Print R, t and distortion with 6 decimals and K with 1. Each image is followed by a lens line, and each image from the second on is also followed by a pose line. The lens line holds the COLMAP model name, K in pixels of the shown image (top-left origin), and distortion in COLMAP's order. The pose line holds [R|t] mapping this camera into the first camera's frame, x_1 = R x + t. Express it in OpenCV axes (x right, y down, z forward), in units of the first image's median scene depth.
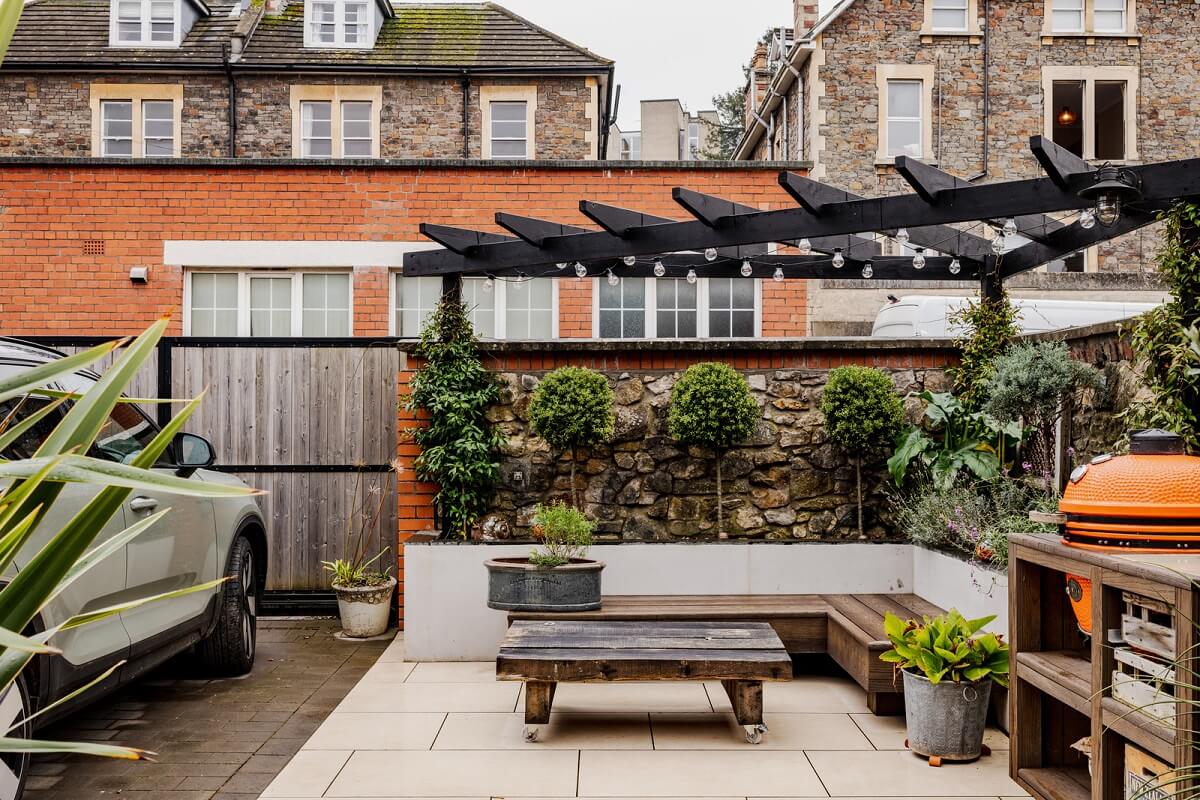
lens RADIAL K [[1261.9, 0, 599.2], [0, 1261.9, 413.4], [0, 0, 1]] dist [-0.020680, 0.021404]
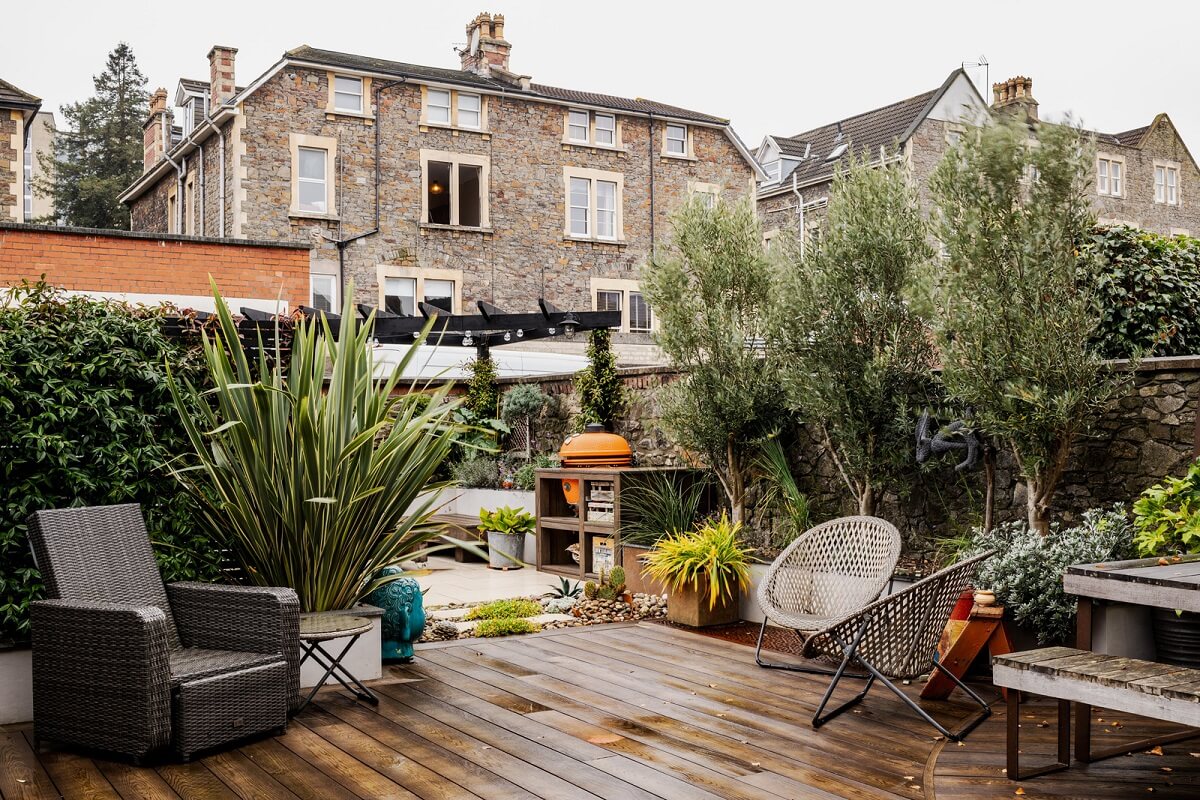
lens RADIAL K [[1261.9, 0, 599.2], [0, 1261.9, 413.4], [0, 0, 1]] dist [-0.020680, 0.021404]
pose [[0.866596, -0.002984, 0.499002, -0.124503], [0.008191, 0.999932, -0.008246, 0.002094], [-0.498944, 0.011234, 0.866561, -0.184445]]
